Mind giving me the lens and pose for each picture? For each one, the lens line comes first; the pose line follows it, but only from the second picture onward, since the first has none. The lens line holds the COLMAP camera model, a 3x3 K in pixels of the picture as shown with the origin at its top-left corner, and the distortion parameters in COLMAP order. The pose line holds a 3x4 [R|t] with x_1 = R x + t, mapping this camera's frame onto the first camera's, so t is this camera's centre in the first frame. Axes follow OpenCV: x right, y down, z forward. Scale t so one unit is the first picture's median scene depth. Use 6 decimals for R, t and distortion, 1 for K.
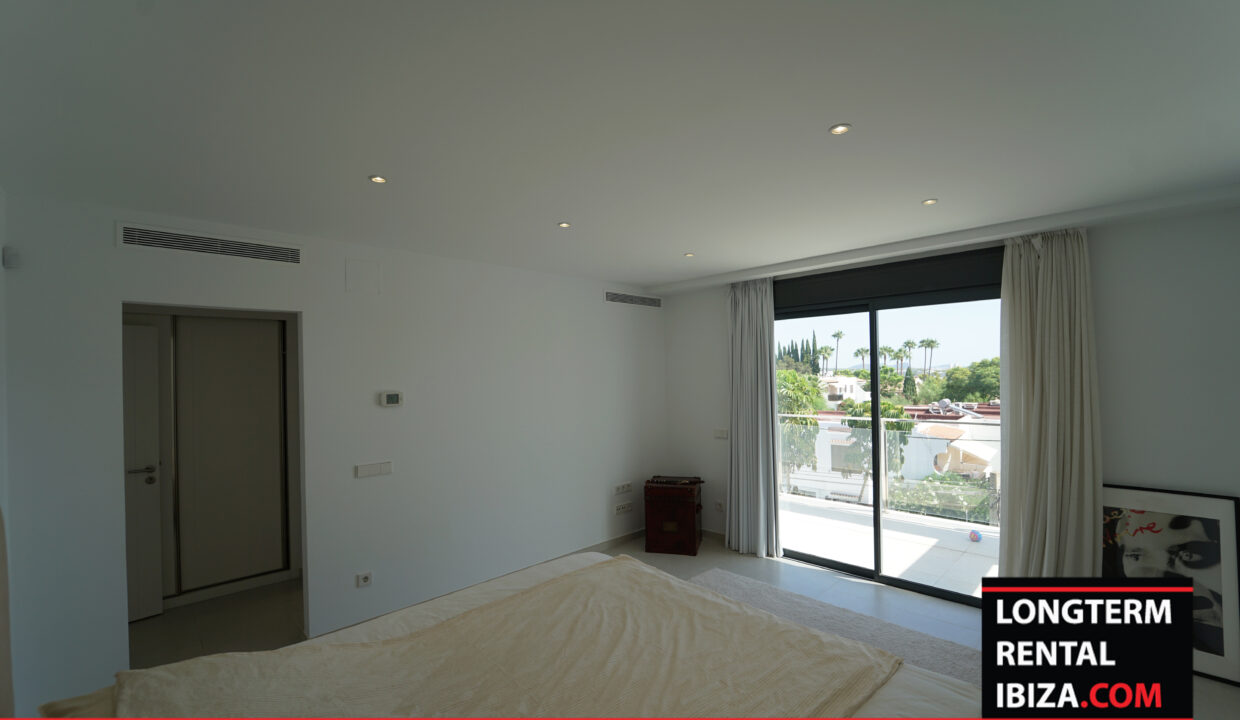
lens RADIAL K [[509.7, 0, 619.2], [0, 509.7, 369.4], [0, 0, 1]] dist [-0.023282, 0.000634]
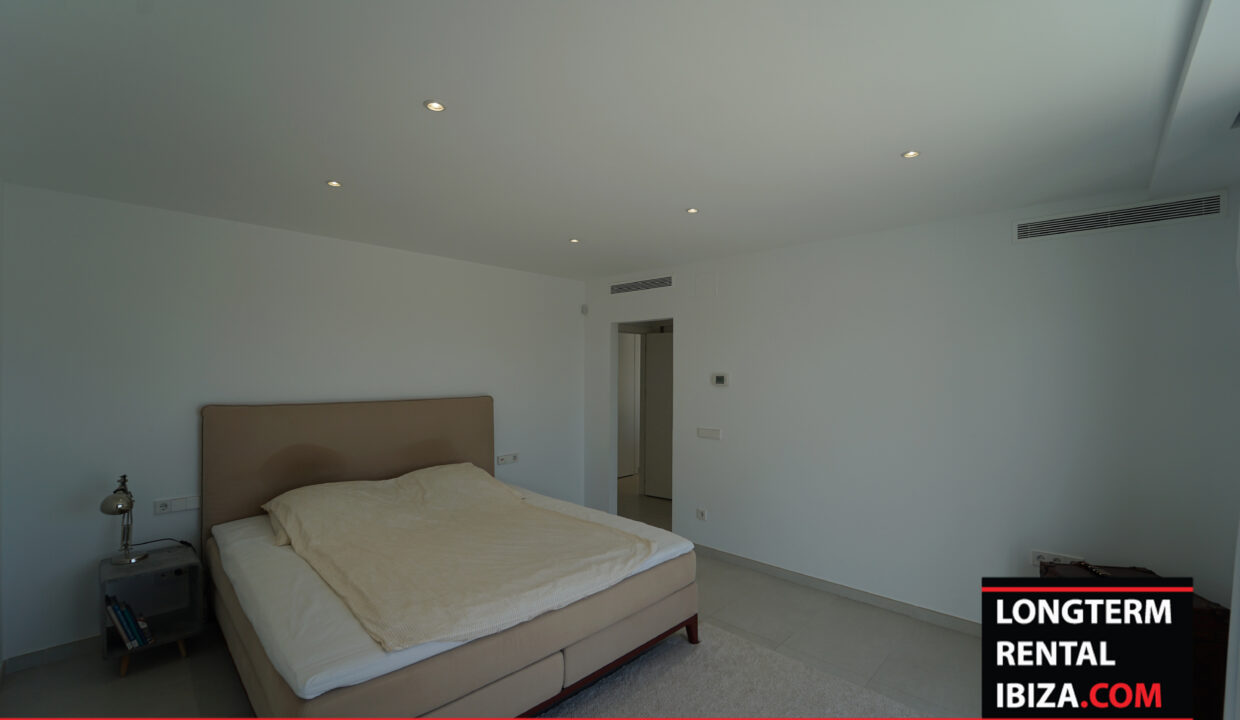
lens RADIAL K [[509.7, 0, 618.9], [0, 509.7, 360.2], [0, 0, 1]] dist [-0.023282, 0.000634]
pose [[0.019846, 0.006313, -0.999783, 0.828111], [0.005839, 0.999962, 0.006430, 0.001265], [0.999786, -0.005966, 0.019809, 0.764000]]
